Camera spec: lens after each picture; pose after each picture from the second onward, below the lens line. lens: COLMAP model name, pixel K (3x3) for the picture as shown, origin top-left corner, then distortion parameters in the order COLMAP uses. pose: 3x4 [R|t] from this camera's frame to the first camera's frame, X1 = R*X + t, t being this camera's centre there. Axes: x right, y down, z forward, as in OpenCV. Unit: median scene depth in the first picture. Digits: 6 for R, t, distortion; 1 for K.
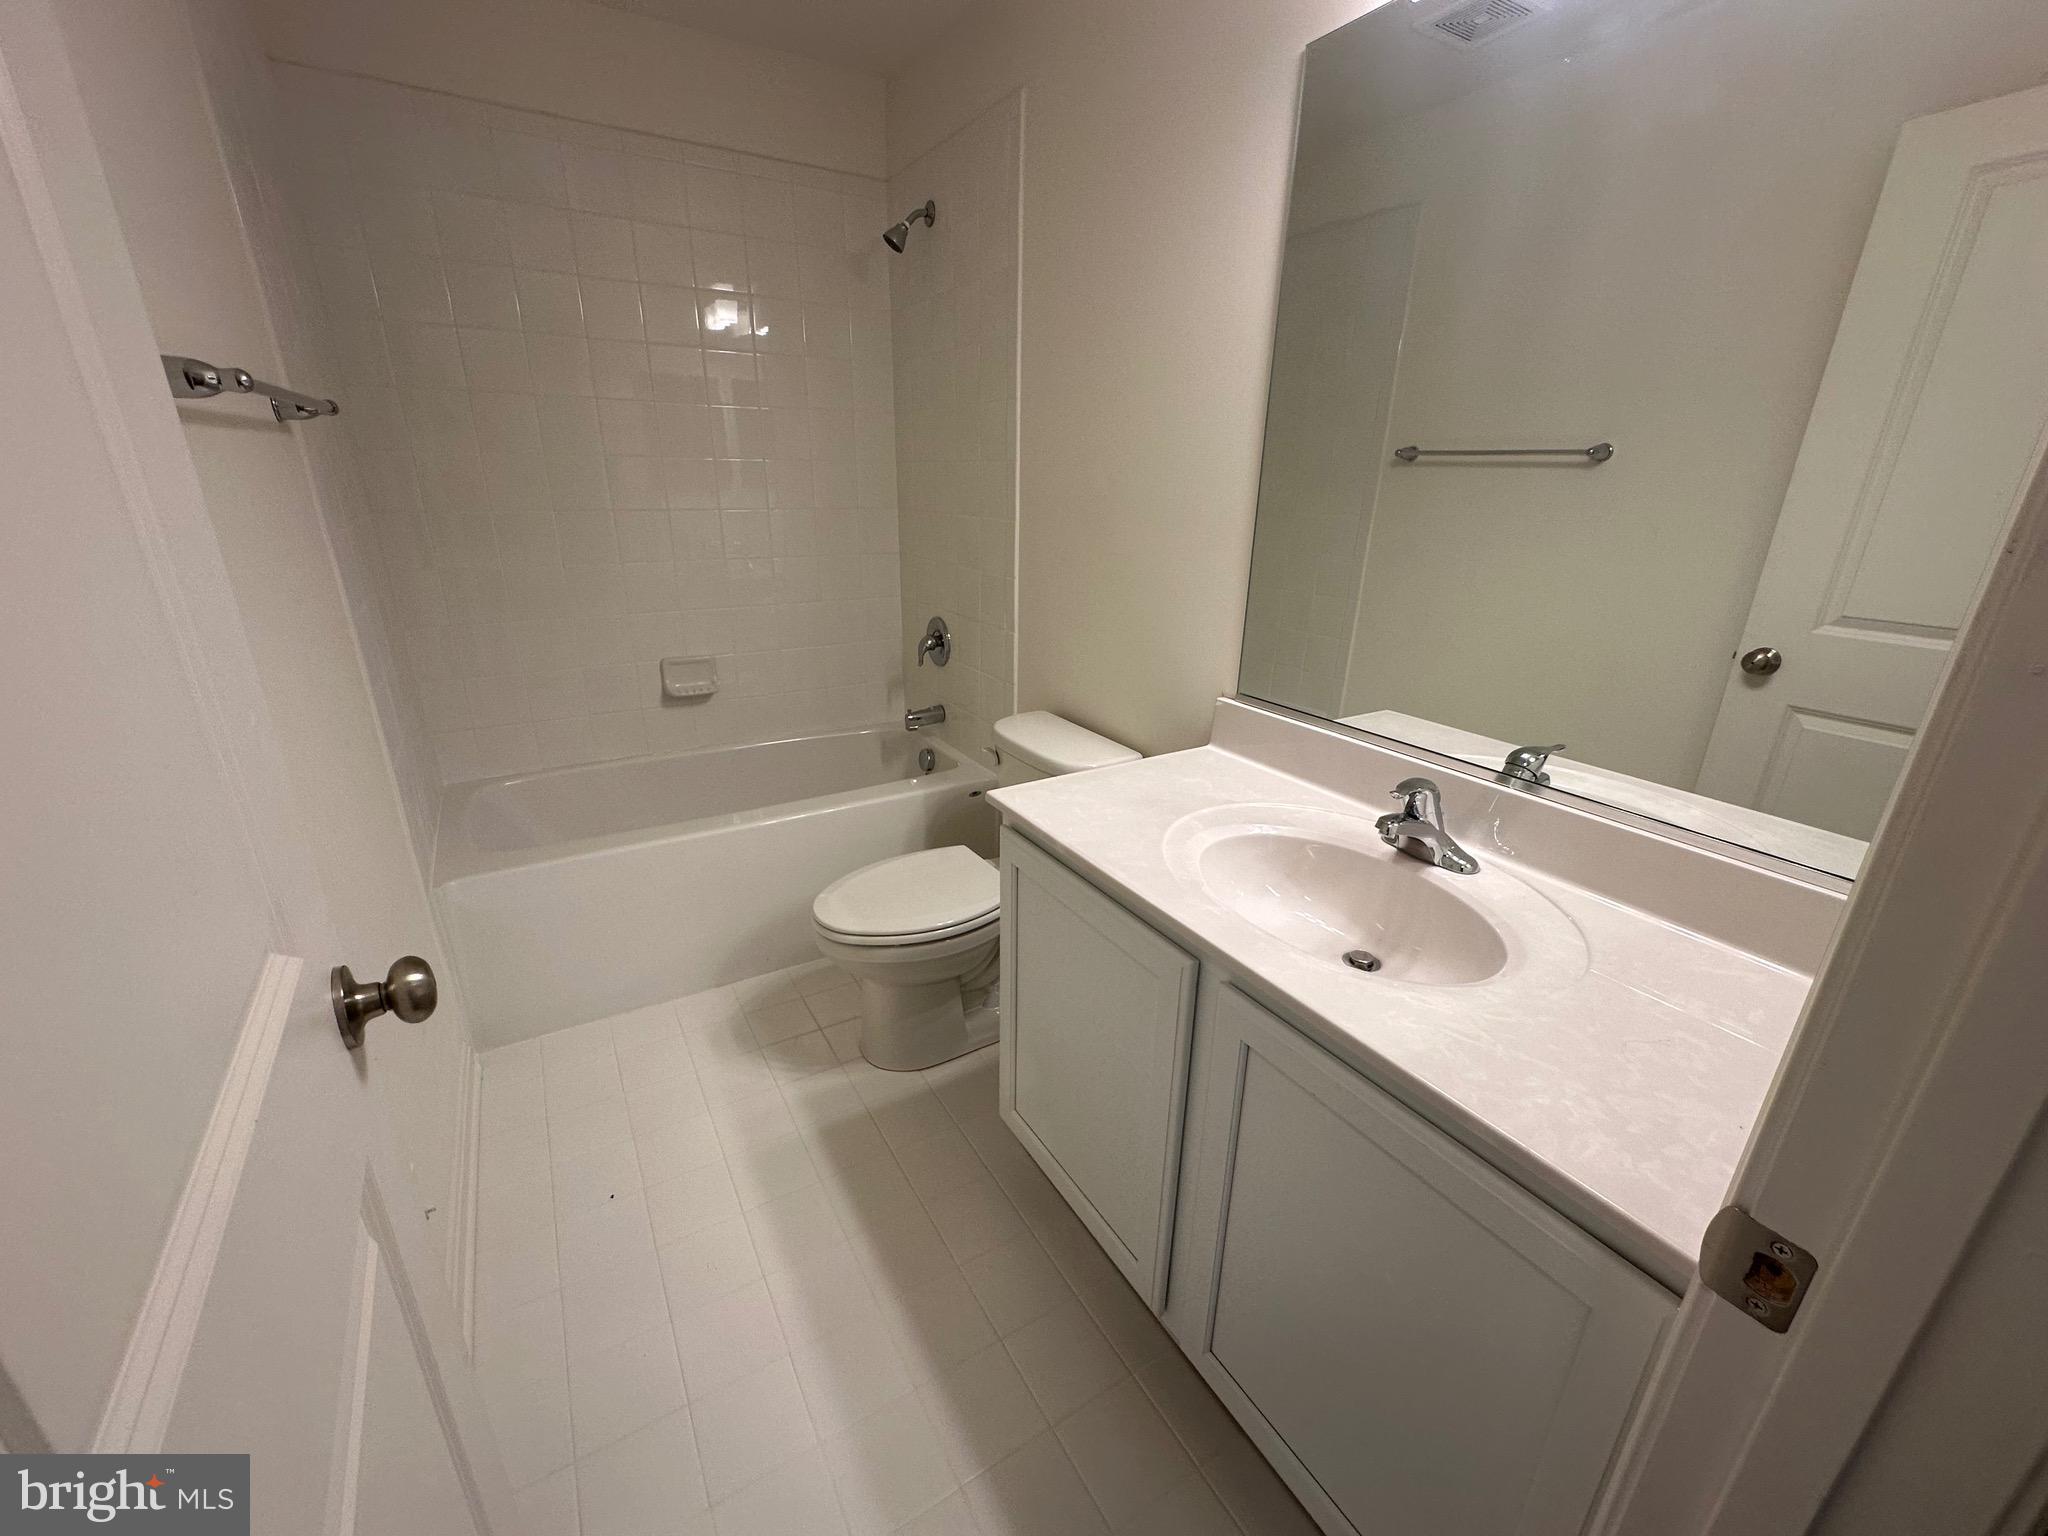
lens RADIAL K [[818.1, 0, 1022.4], [0, 818.1, 766.8], [0, 0, 1]] dist [-0.003162, 0.000604]
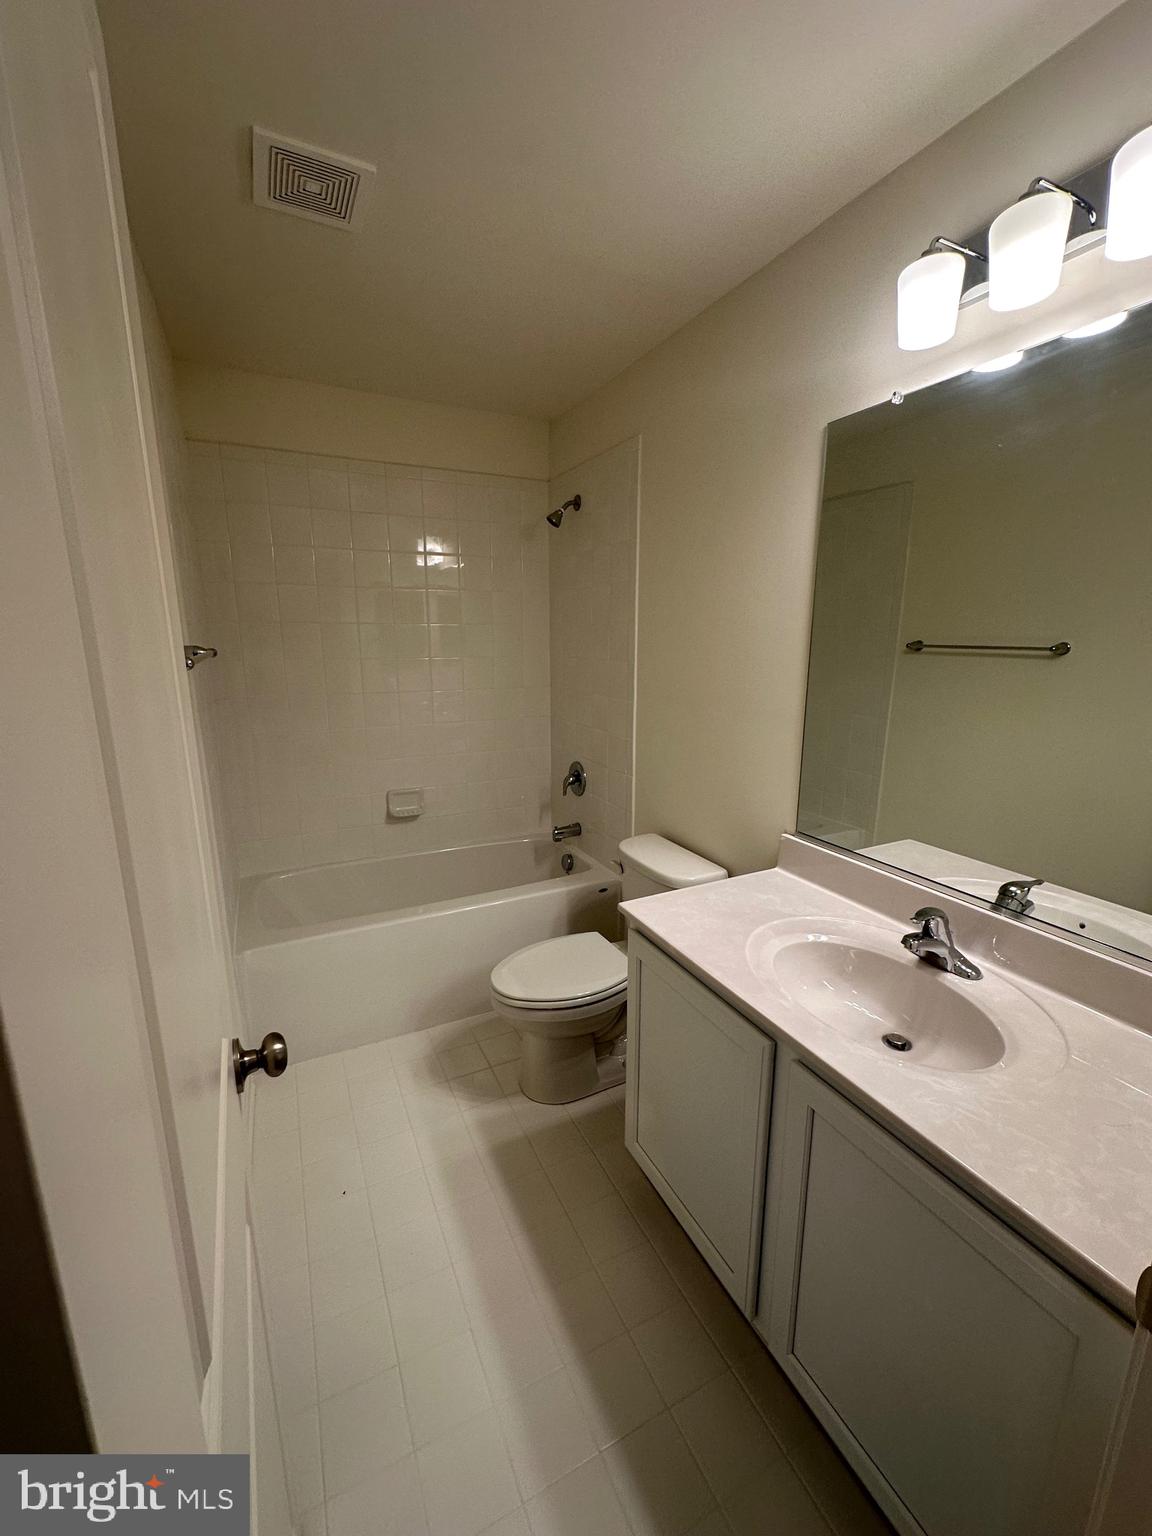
lens RADIAL K [[613.5, 0, 575.3], [0, 613.5, 764.8], [0, 0, 1]] dist [-0.003162, 0.000604]
pose [[0.996146, 0.002358, -0.087681, -0.022011], [-0.014369, 0.990521, -0.136607, -0.053809], [0.086528, 0.137340, 0.986737, -0.085901]]
